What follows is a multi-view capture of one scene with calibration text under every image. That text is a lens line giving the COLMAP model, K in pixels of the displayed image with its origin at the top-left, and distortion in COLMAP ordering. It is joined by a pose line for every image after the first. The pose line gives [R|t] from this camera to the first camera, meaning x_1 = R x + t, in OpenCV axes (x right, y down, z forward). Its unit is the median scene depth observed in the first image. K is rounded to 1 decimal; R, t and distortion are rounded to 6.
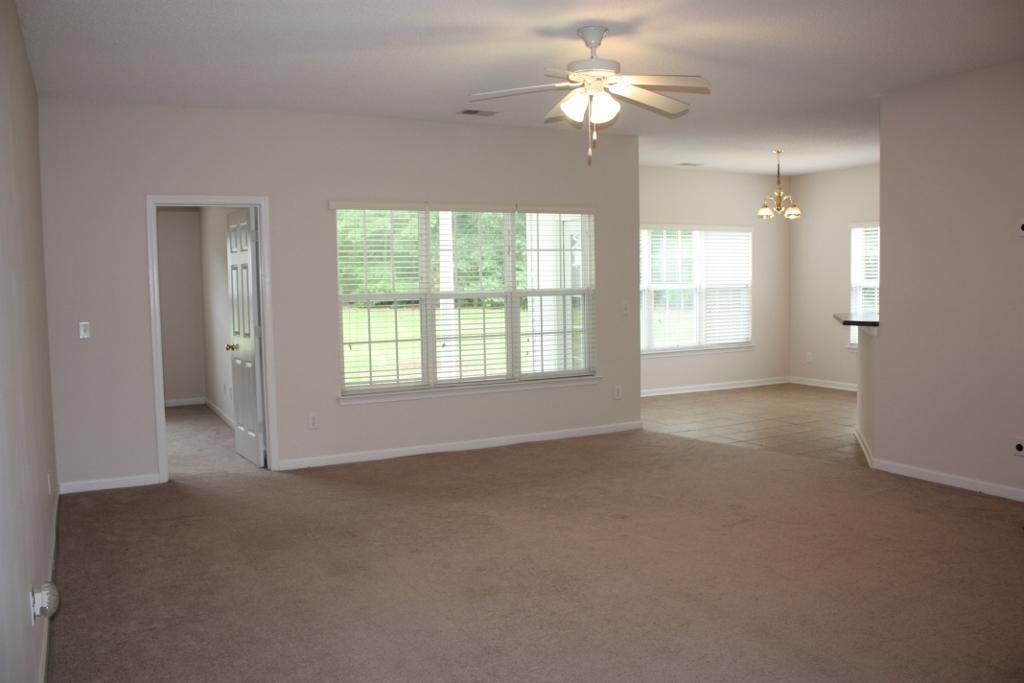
lens RADIAL K [[849.8, 0, 512.0], [0, 849.8, 341.5], [0, 0, 1]] dist [-0.164741, 0.139166]
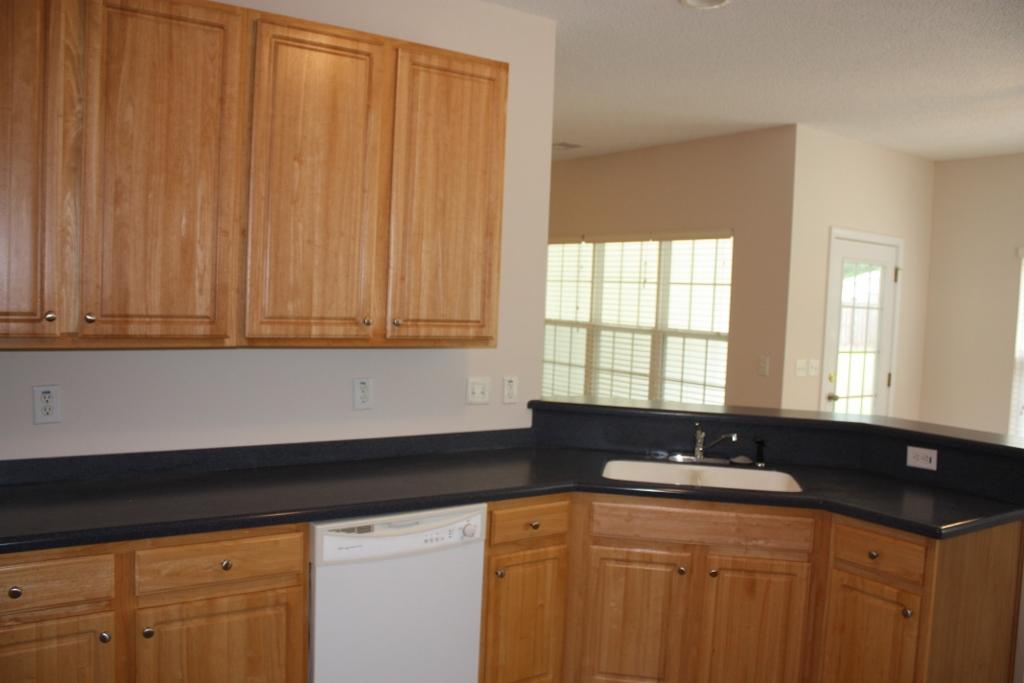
lens RADIAL K [[849.8, 0, 512.0], [0, 849.8, 341.5], [0, 0, 1]] dist [-0.164741, 0.139166]
pose [[0.118485, 0.075809, -0.990058, 0.777103], [-0.120407, 0.990820, 0.061458, -0.074274], [0.985628, 0.111928, 0.126525, 0.662626]]
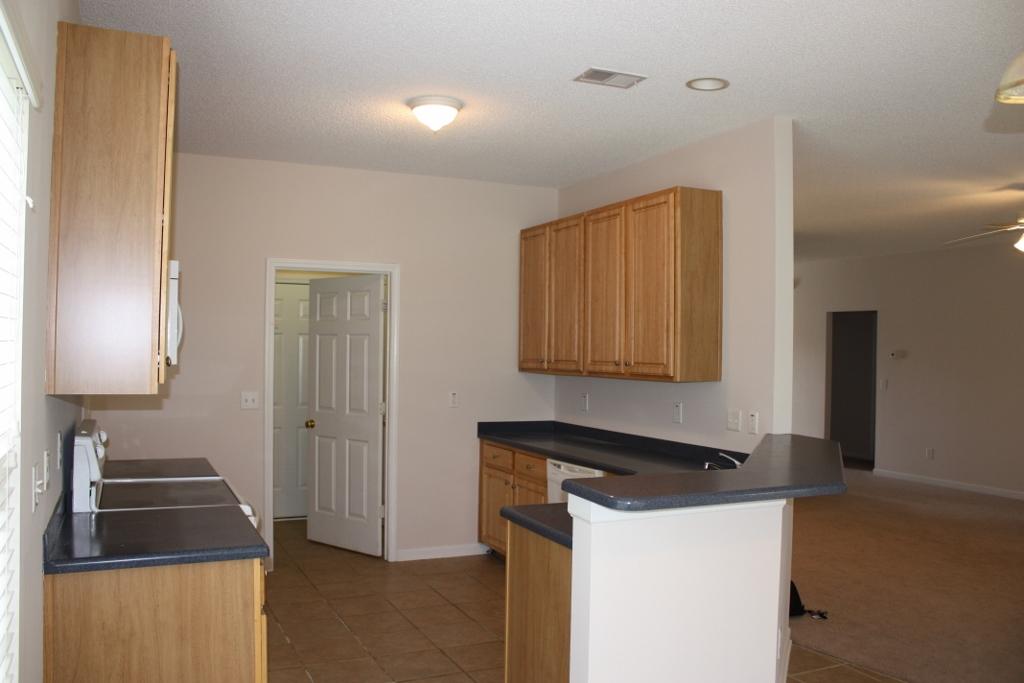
lens RADIAL K [[849.8, 0, 512.0], [0, 849.8, 341.5], [0, 0, 1]] dist [-0.164741, 0.139166]
pose [[-0.997946, 0.004457, 0.063904, 0.442483], [0.008463, 0.998005, 0.062566, -0.111407], [-0.063497, 0.062979, -0.995993, 1.304889]]
